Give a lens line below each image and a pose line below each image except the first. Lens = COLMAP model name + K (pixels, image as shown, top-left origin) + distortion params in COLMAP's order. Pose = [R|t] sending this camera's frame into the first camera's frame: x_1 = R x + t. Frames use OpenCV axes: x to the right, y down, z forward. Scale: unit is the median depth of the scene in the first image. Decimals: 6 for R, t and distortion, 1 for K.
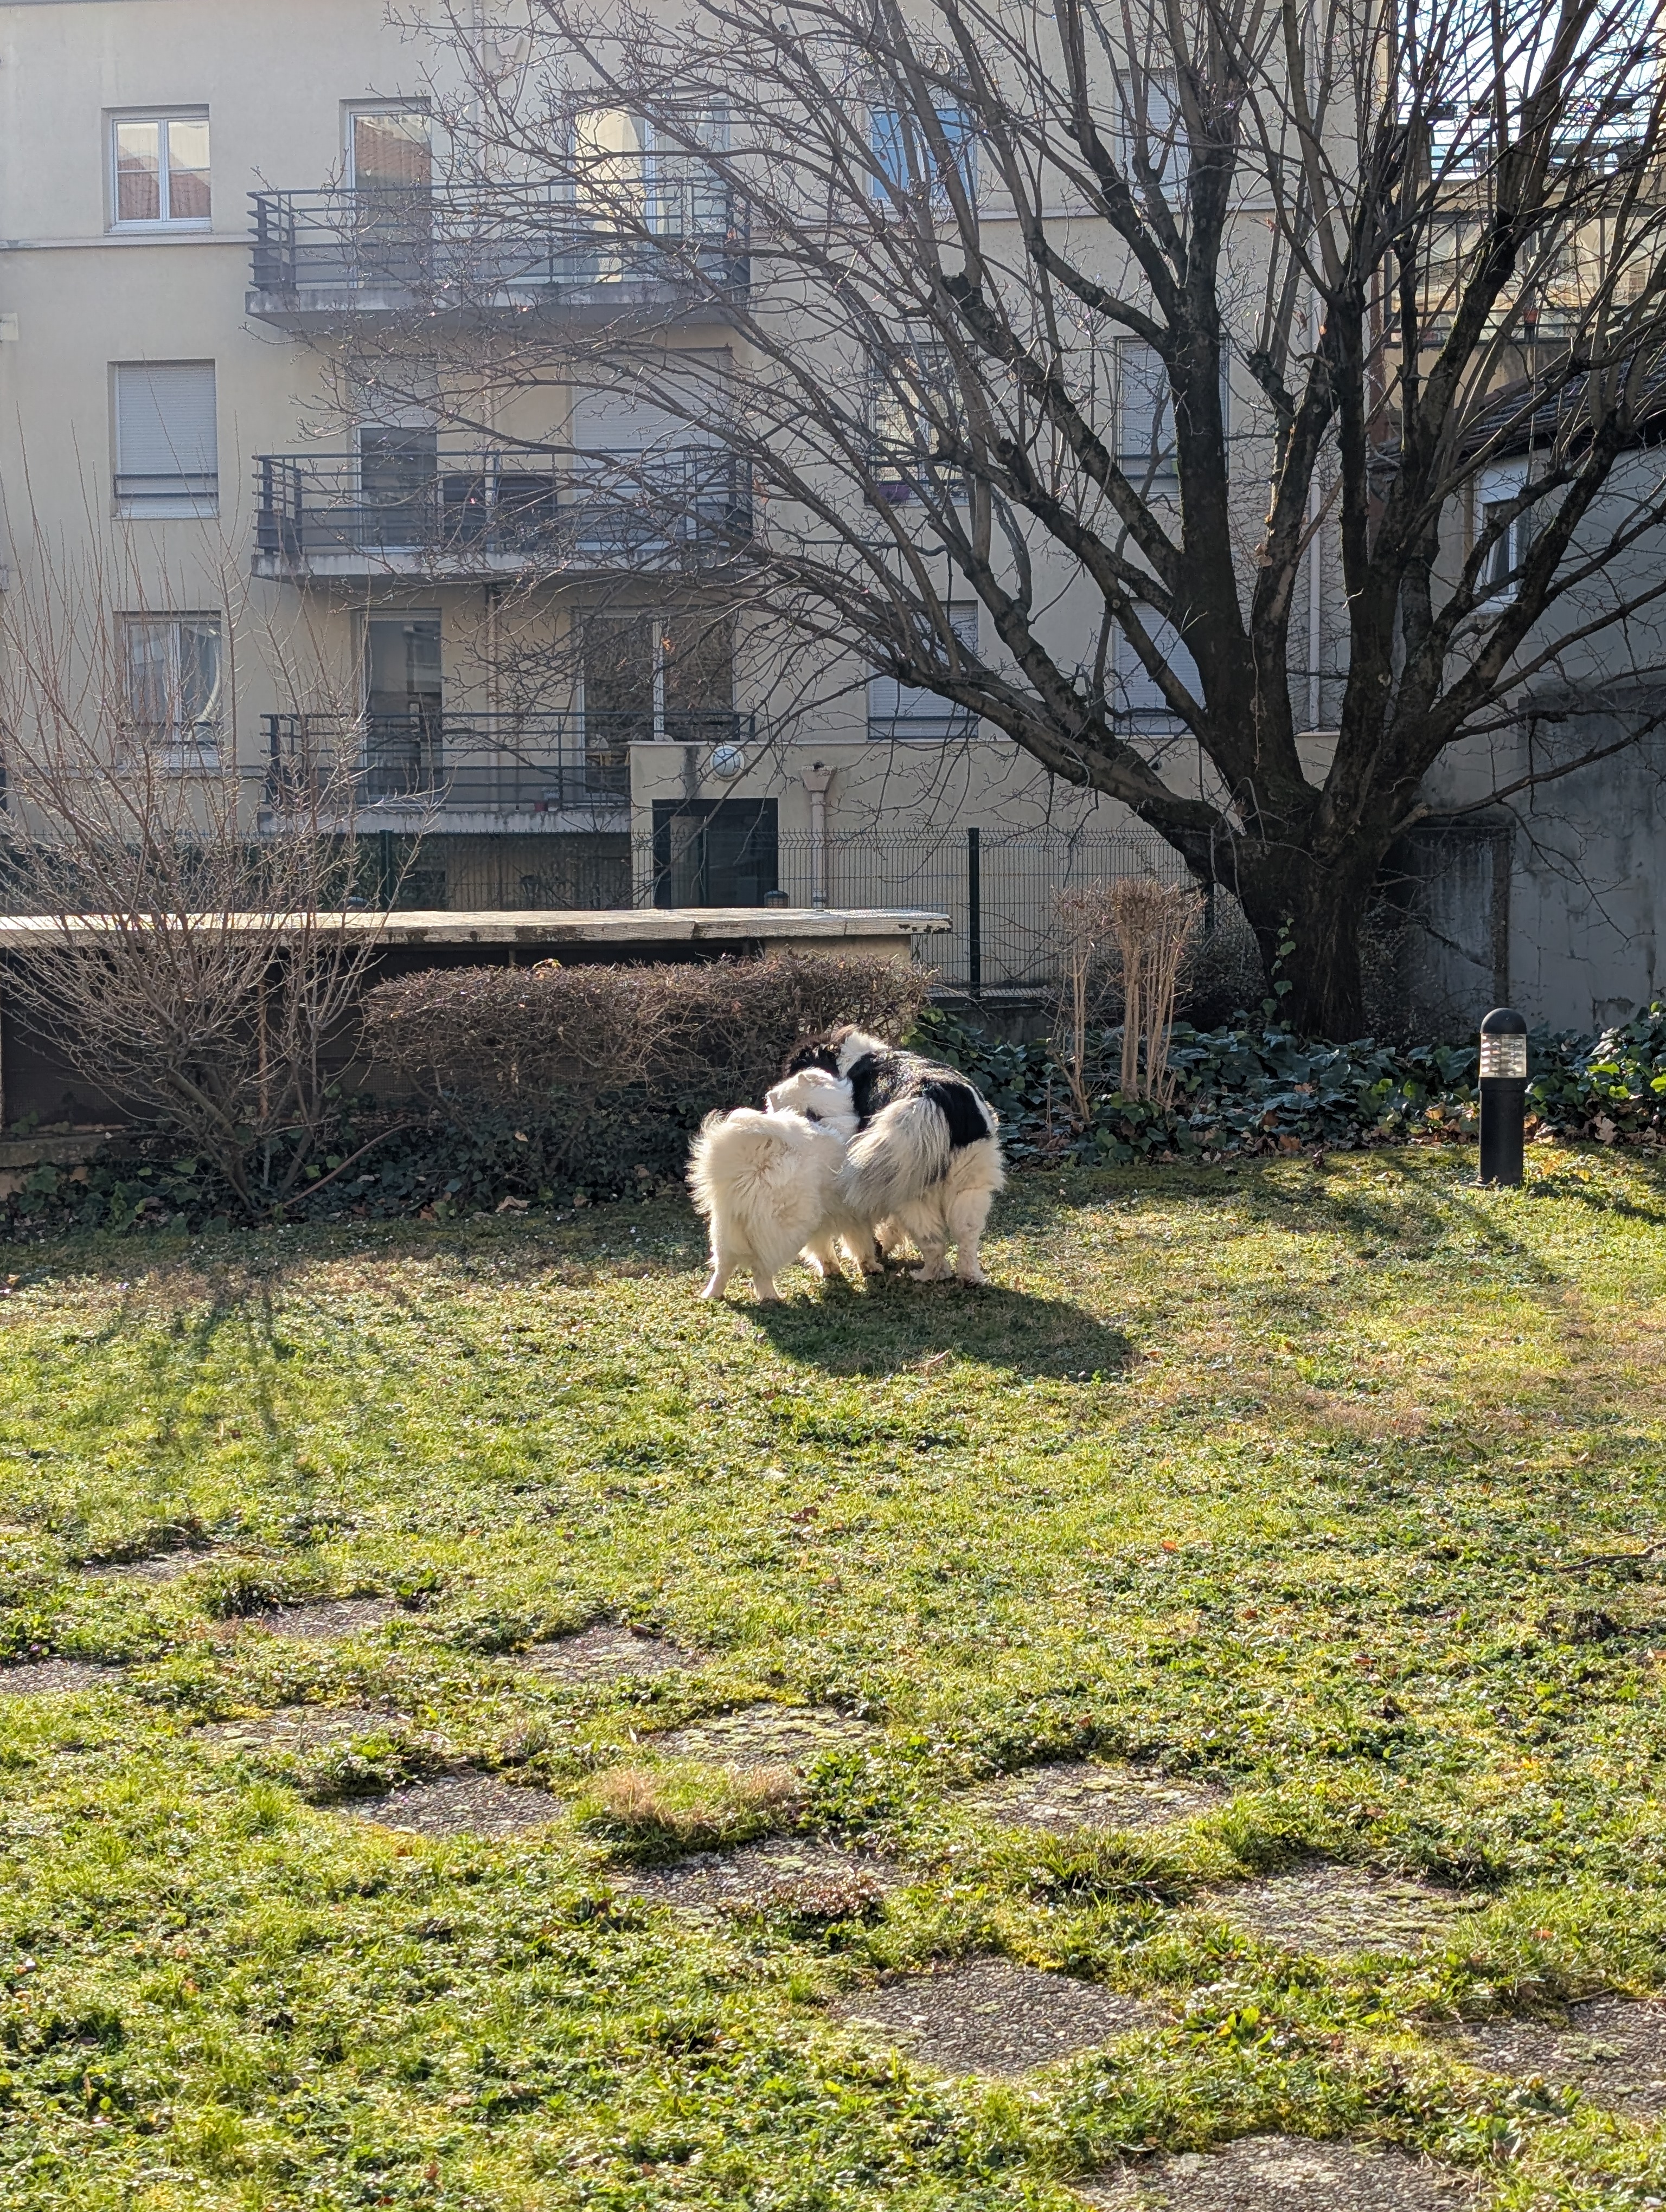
lens RADIAL K [[3159.2, 0, 830.9], [0, 3159.2, 1103.6], [0, 0, 1]] dist [-0.033580, 0.000000]
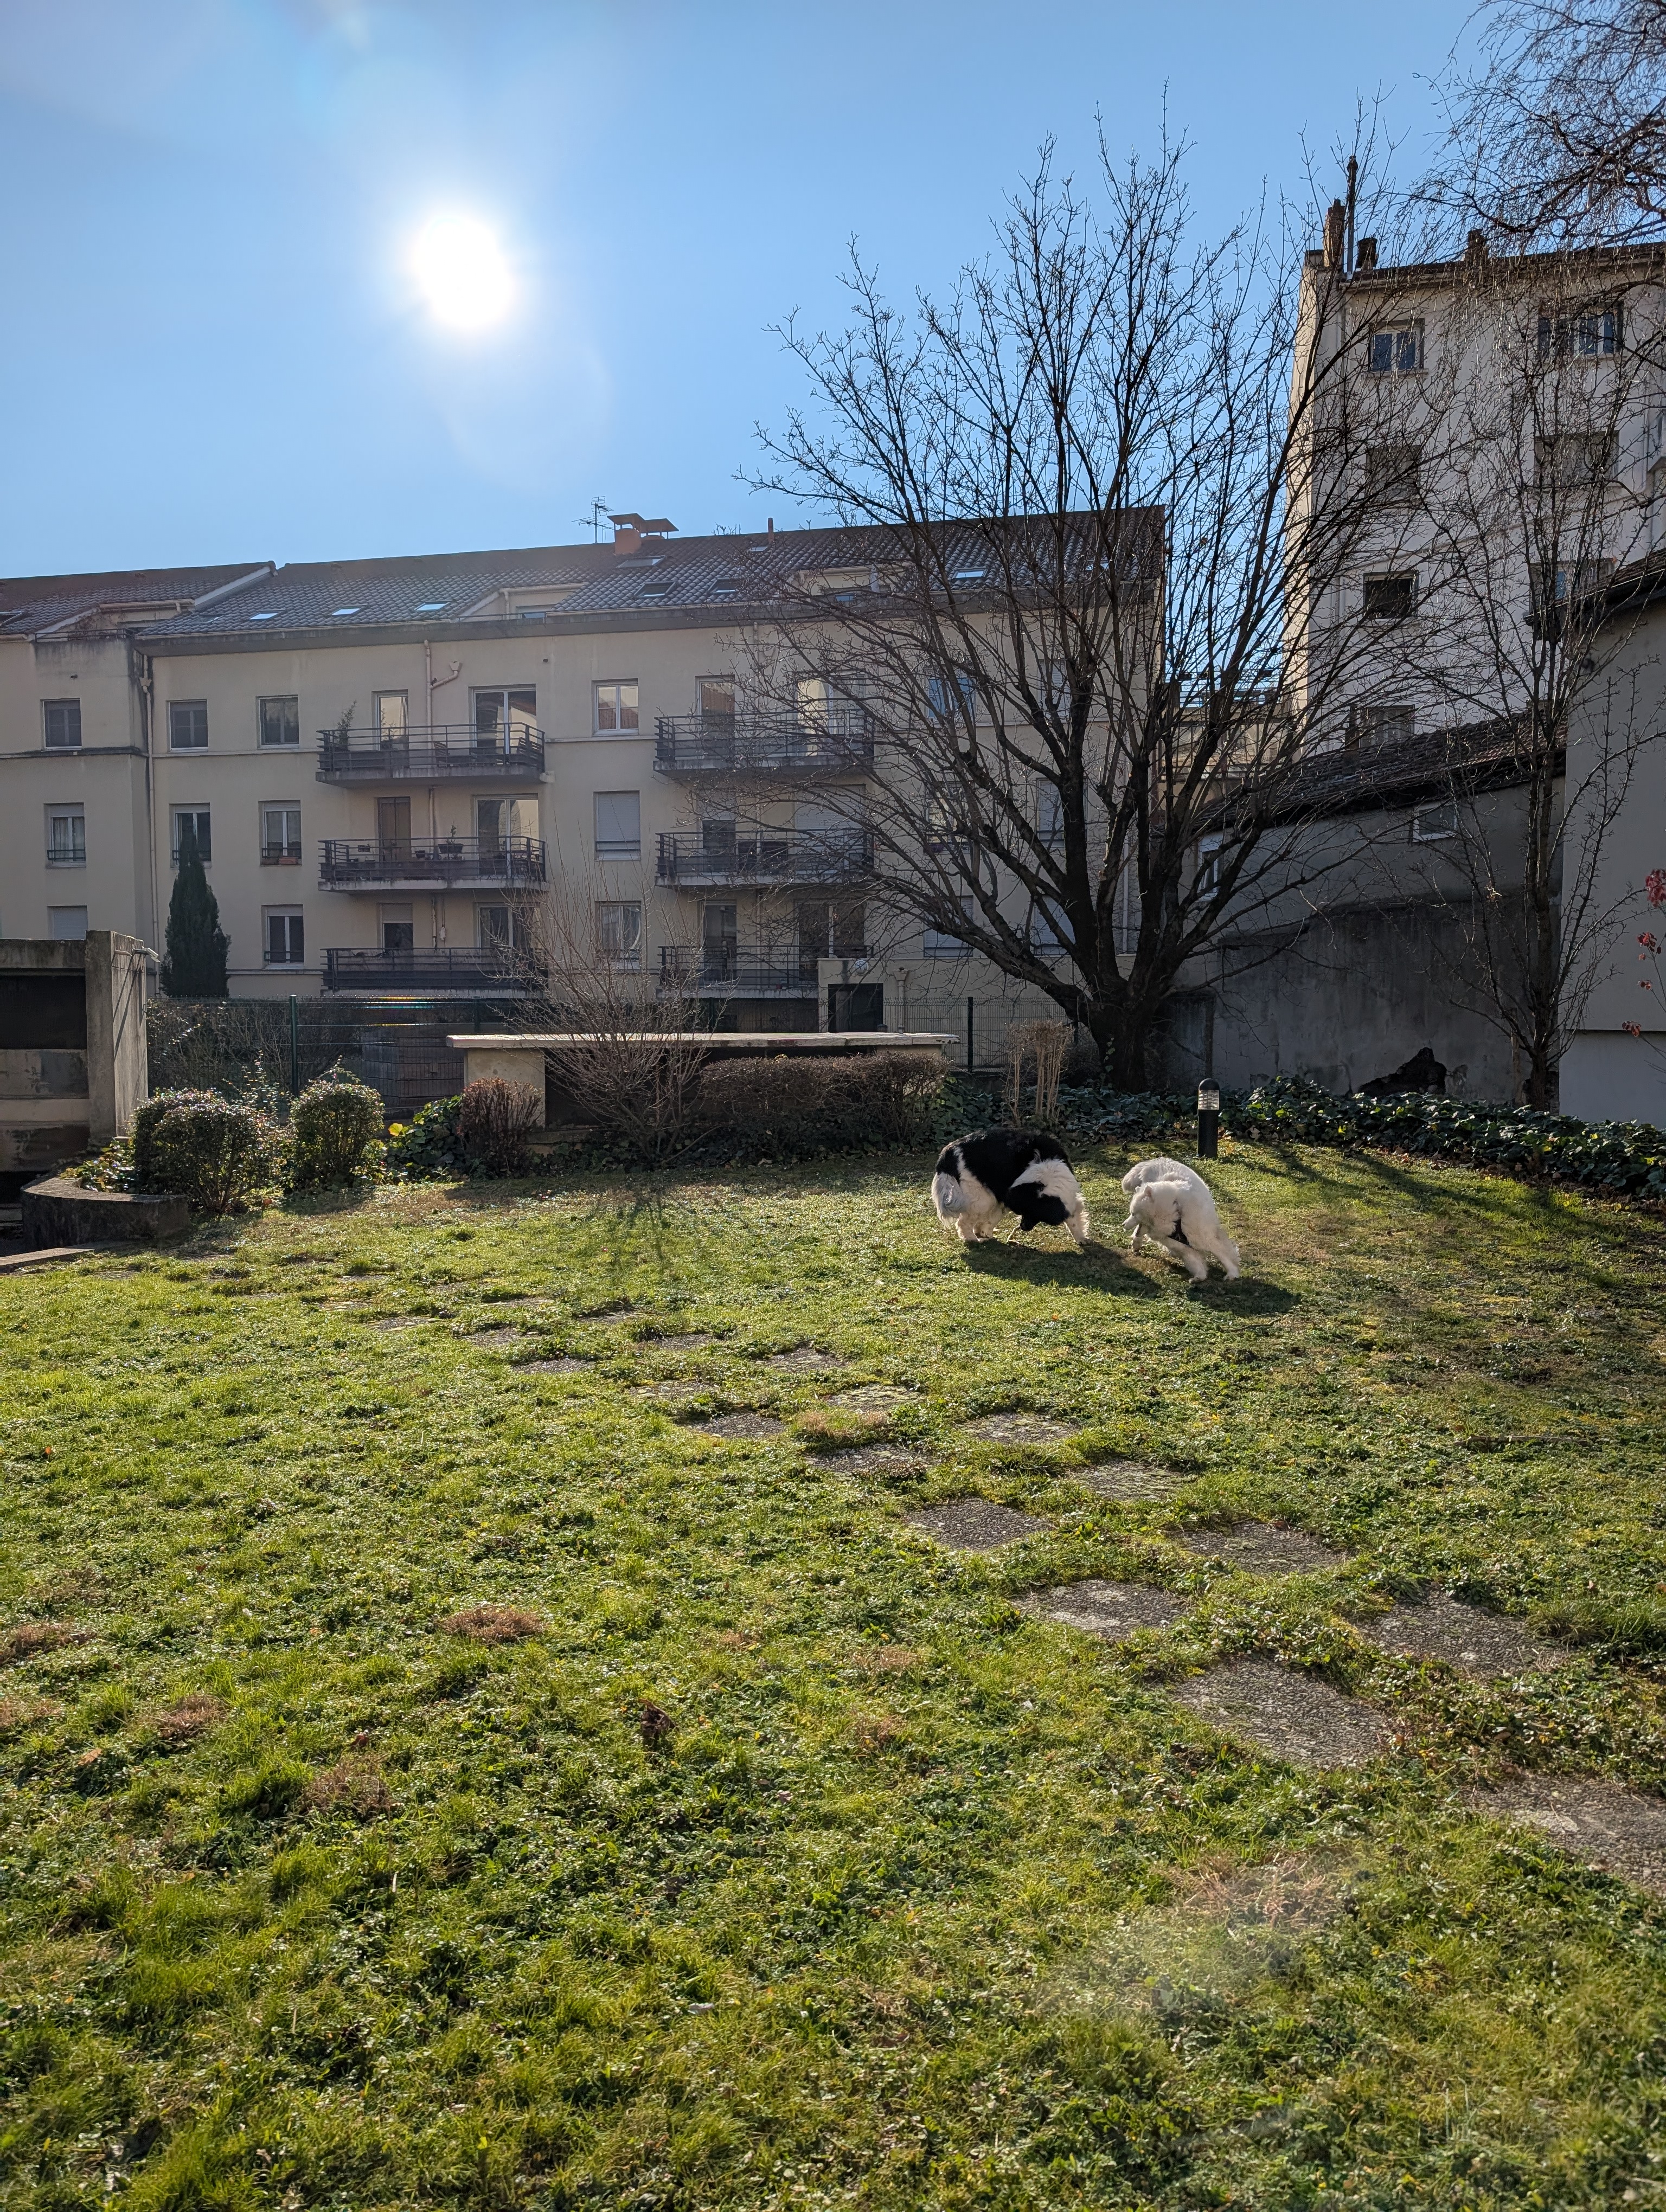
lens RADIAL K [[1564.5, 0, 825.6], [0, 1564.5, 1129.6], [0, 0, 1]] dist [0.012729, -0.002002]
pose [[0.998907, 0.009939, -0.045670, -0.006358], [-0.009437, 0.999893, 0.011191, -0.004518], [0.045777, -0.010748, 0.998894, -0.125007]]
